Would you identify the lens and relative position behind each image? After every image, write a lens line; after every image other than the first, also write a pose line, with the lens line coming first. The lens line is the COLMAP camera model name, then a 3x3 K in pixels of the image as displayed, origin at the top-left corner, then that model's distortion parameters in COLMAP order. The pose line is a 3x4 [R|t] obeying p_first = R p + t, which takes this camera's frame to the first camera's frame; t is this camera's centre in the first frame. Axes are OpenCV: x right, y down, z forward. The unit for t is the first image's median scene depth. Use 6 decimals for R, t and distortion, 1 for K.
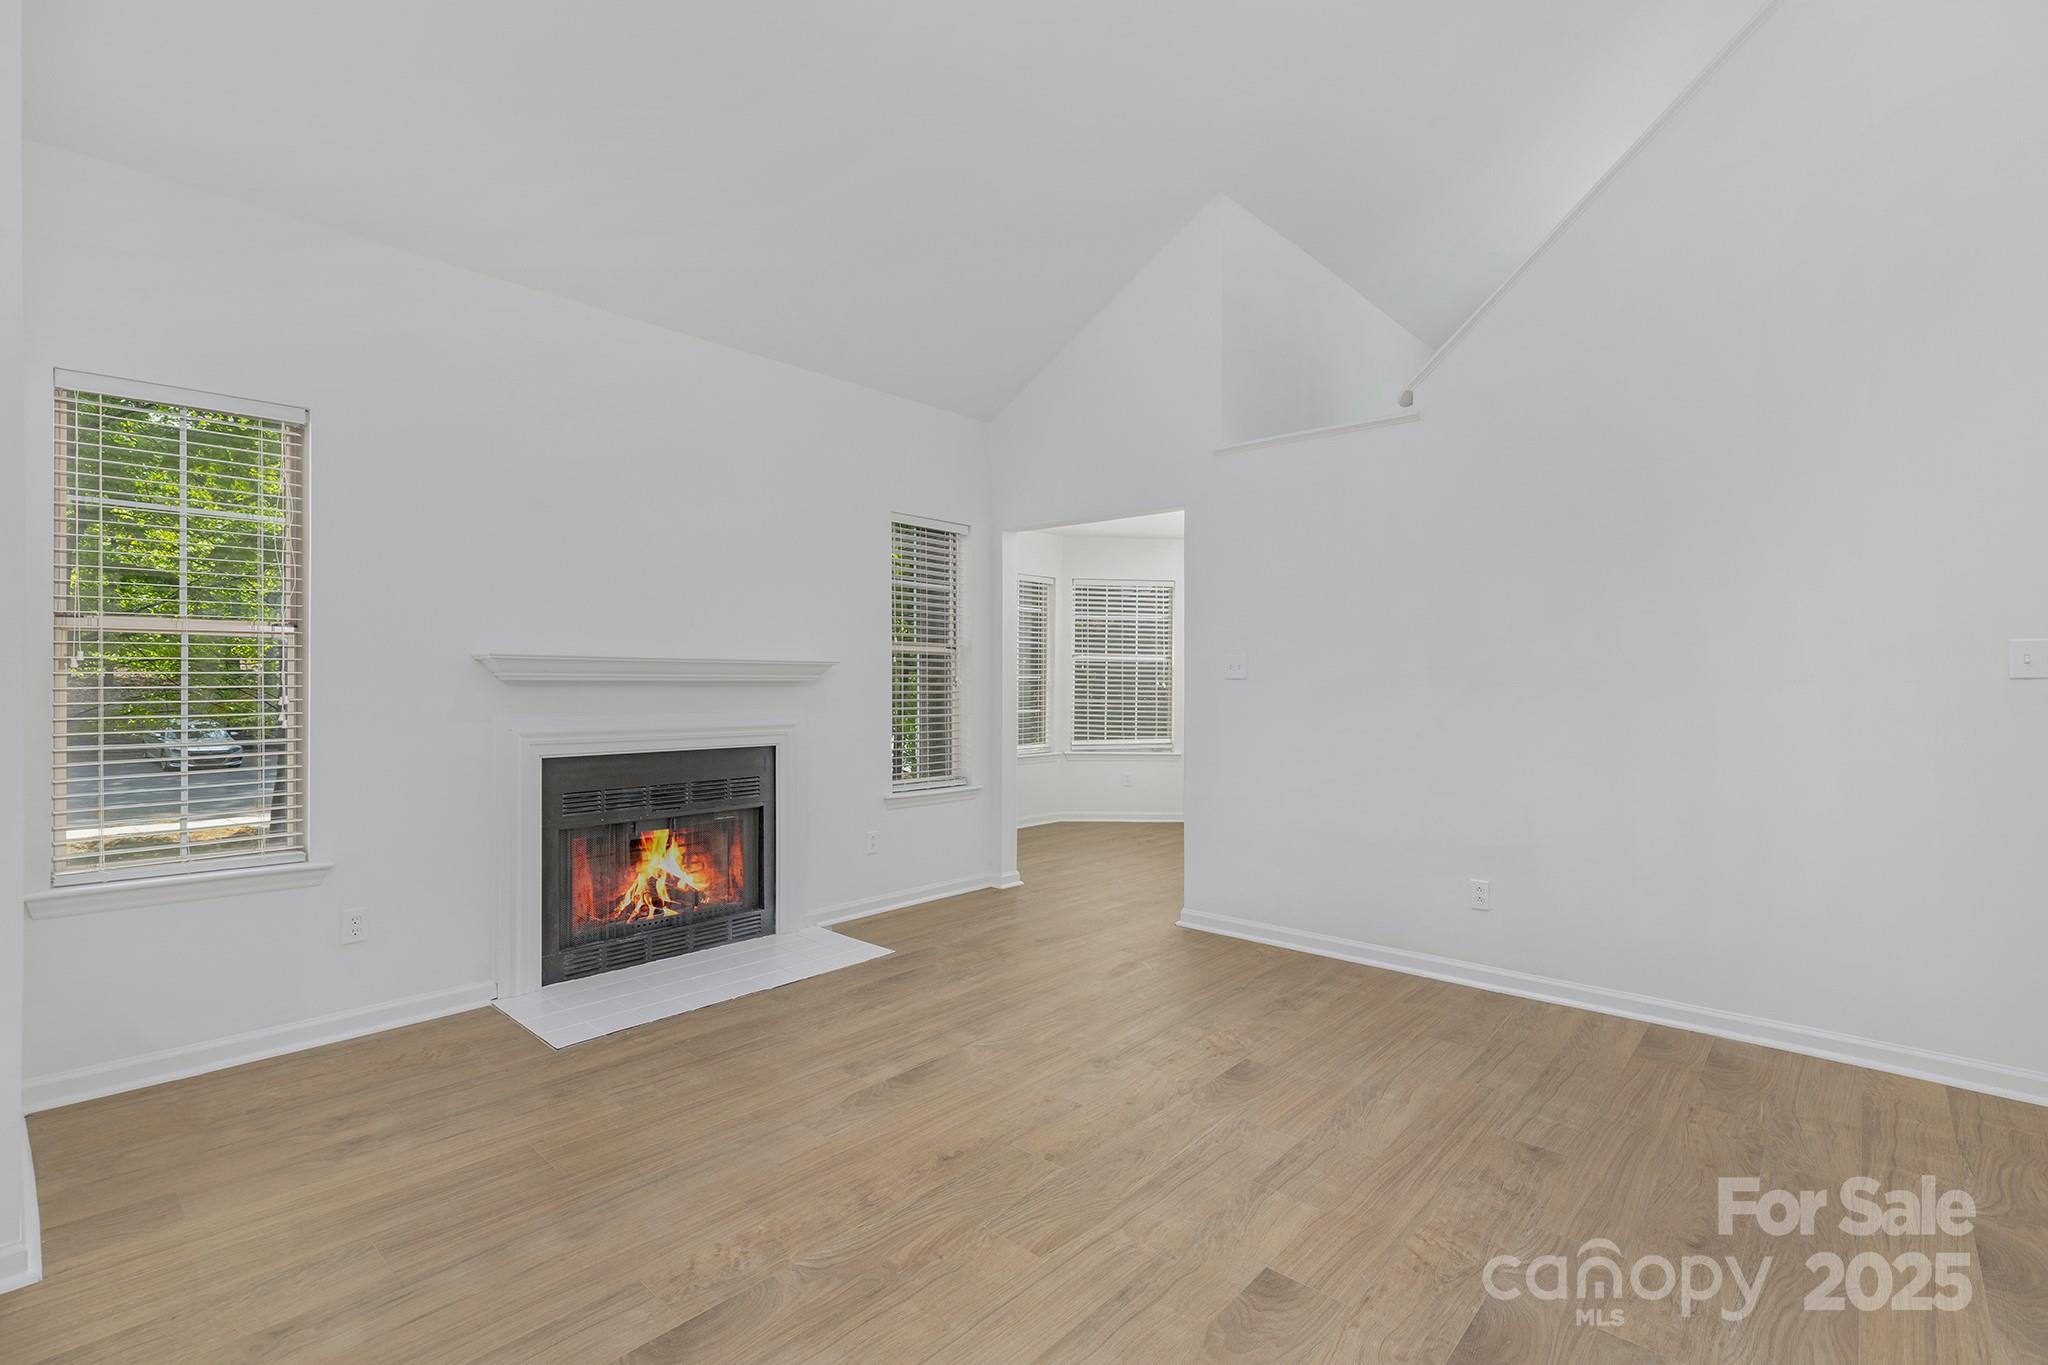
lens RADIAL K [[917.3, 0, 1039.4], [0, 917.3, 687.1], [0, 0, 1]] dist [0.004559, 0.000185]
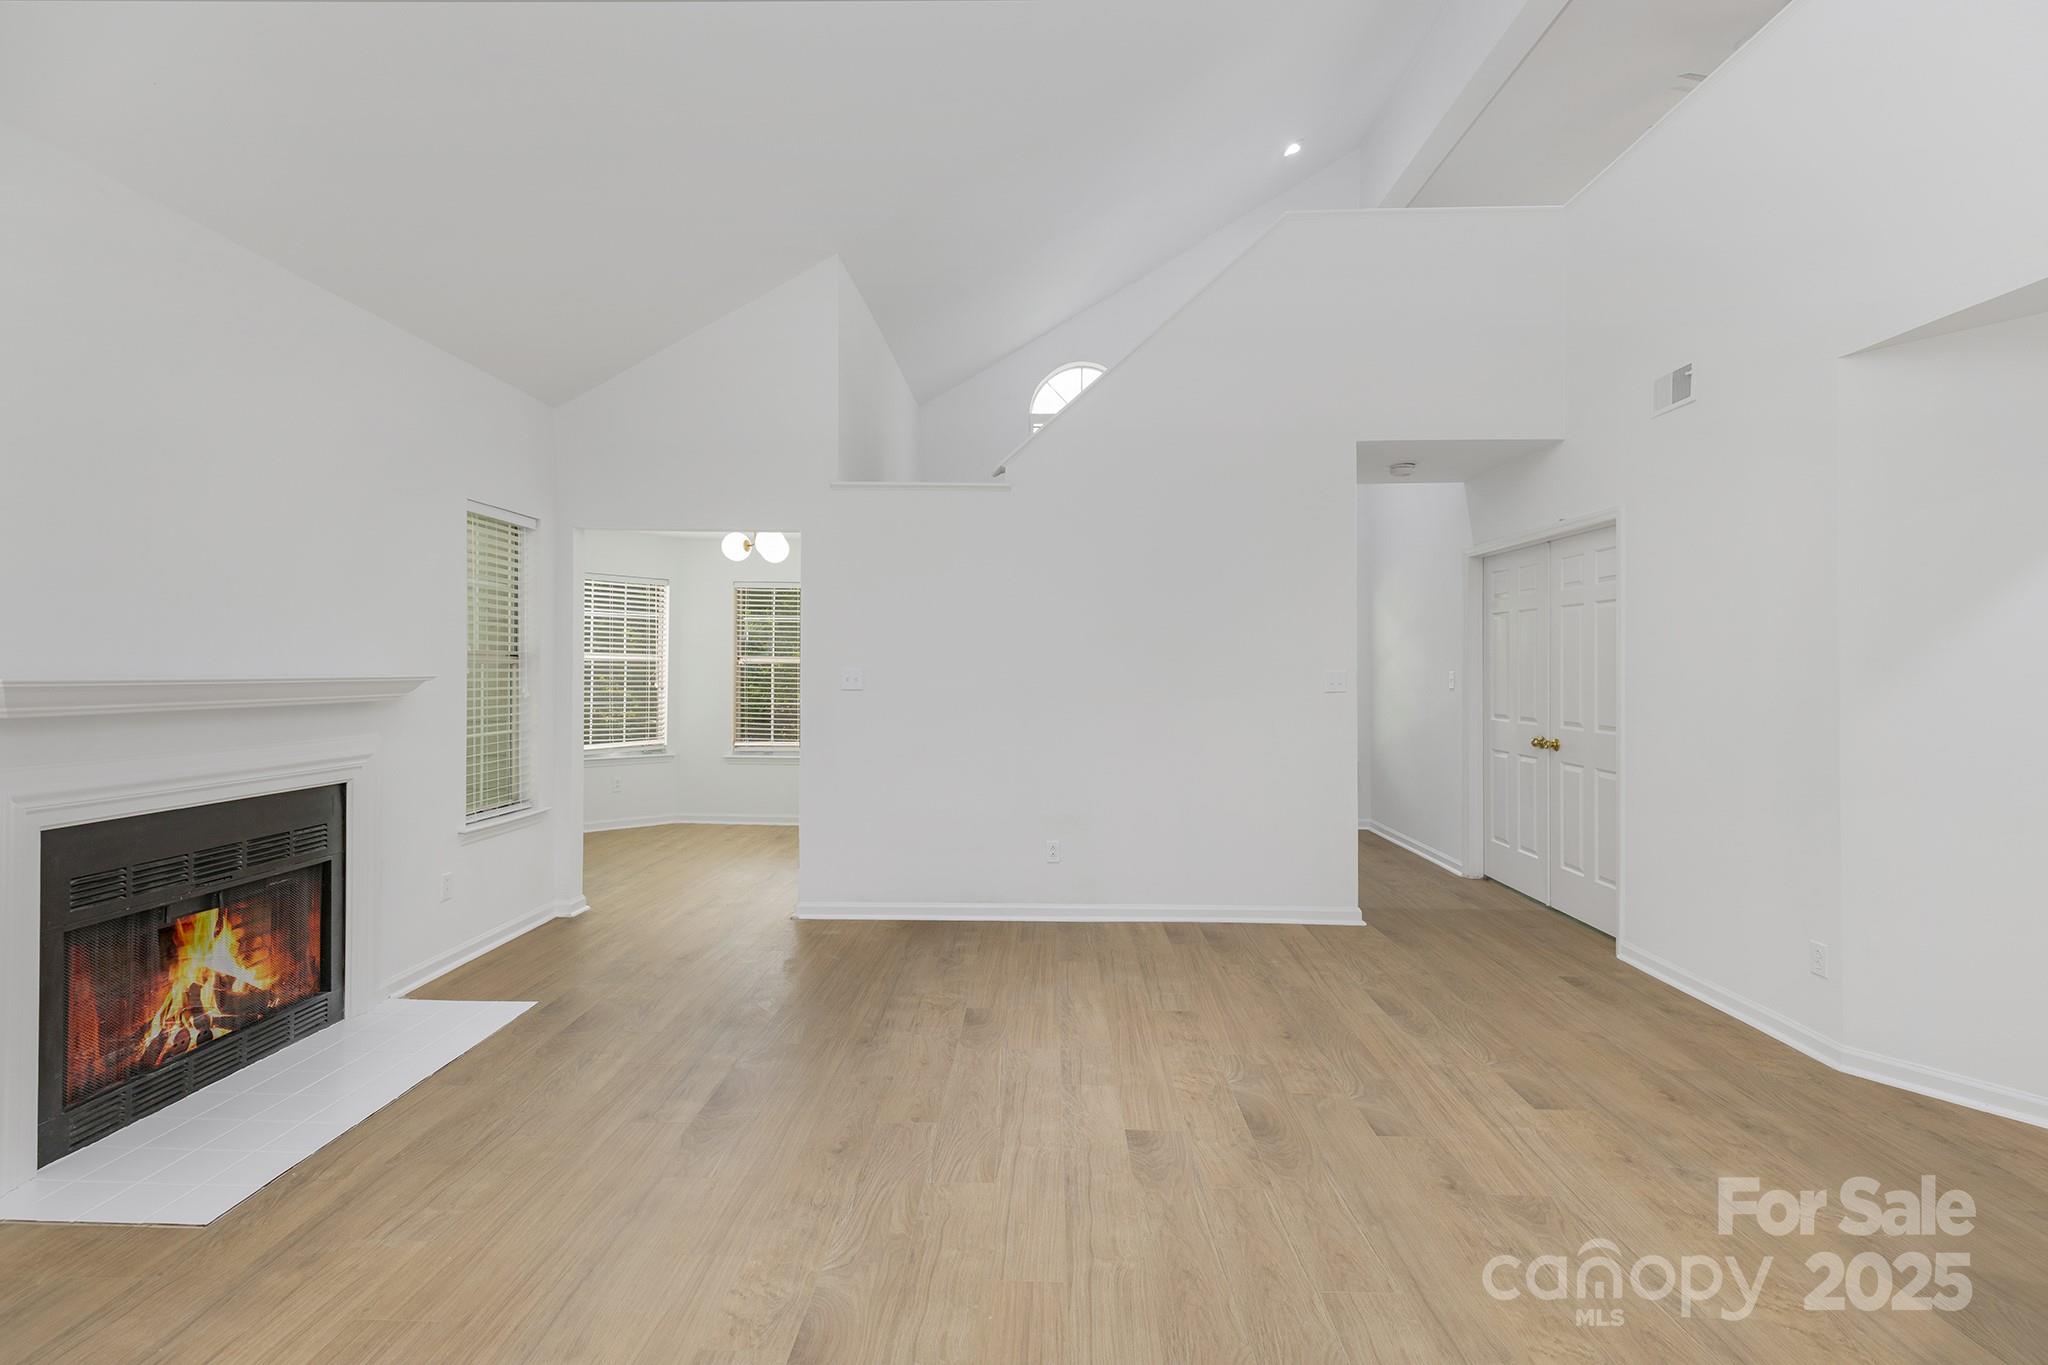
lens RADIAL K [[899.3, 0, 1027.0], [0, 899.3, 660.9], [0, 0, 1]] dist [0.009202, 0.000202]
pose [[0.764205, 0.006724, 0.644938, -0.397407], [0.000108, 0.999944, -0.010553, -0.039111], [-0.644973, 0.008134, 0.764162, 0.015814]]
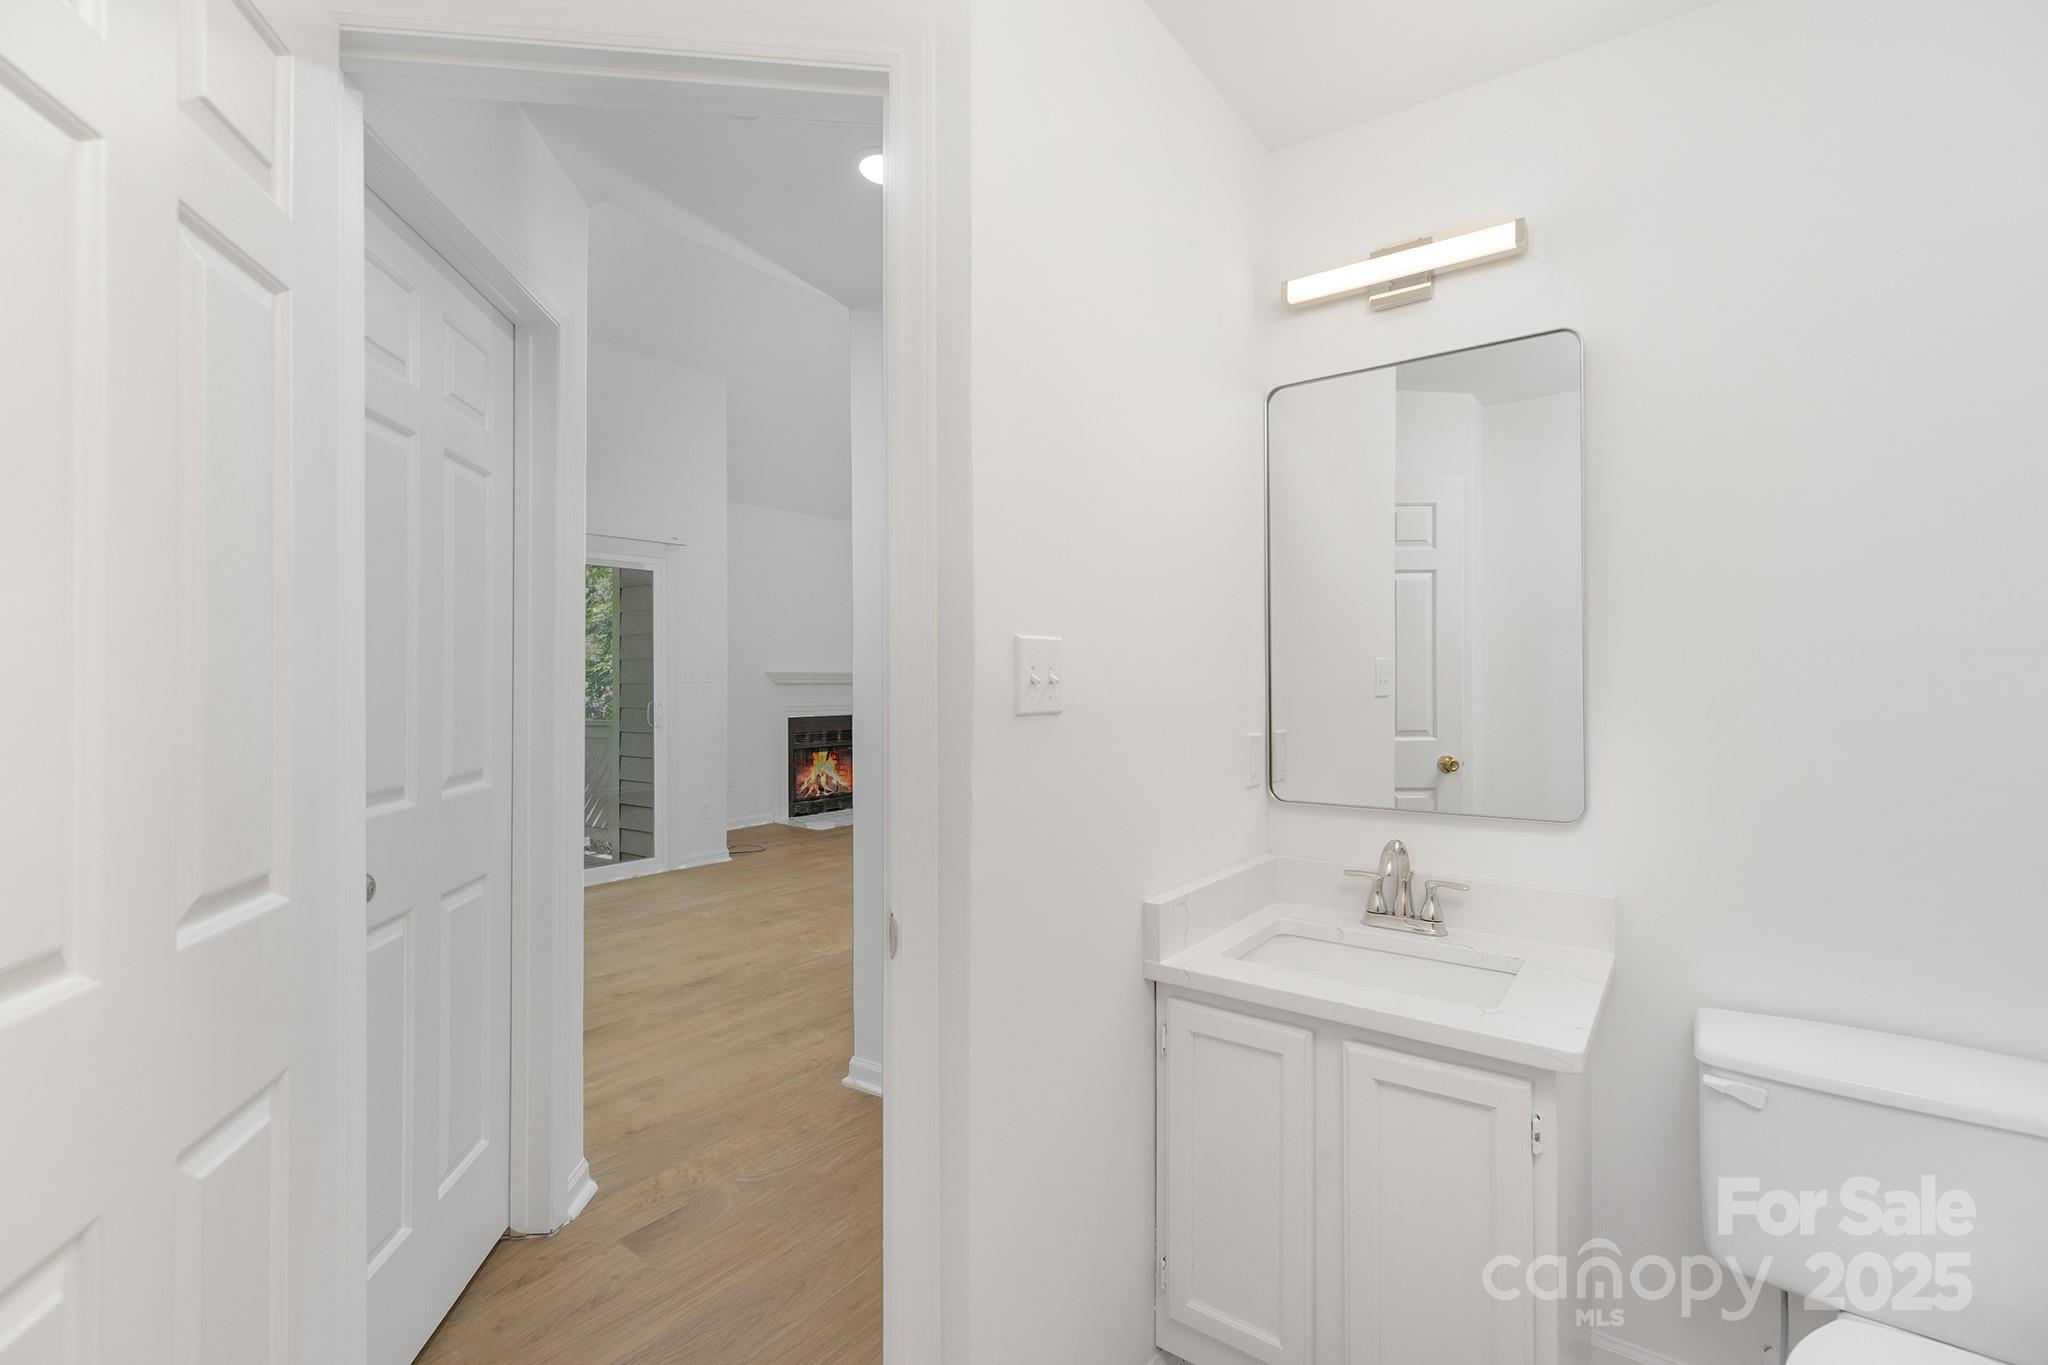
lens RADIAL K [[902.6, 0, 1009.9], [0, 902.6, 694.1], [0, 0, 1]] dist [0.006705, 0.000074]
pose [[0.997620, 0.006765, 0.068620, -0.142346], [-0.008165, 0.999764, 0.020144, -0.027200], [-0.068468, -0.020656, 0.997439, -1.186450]]
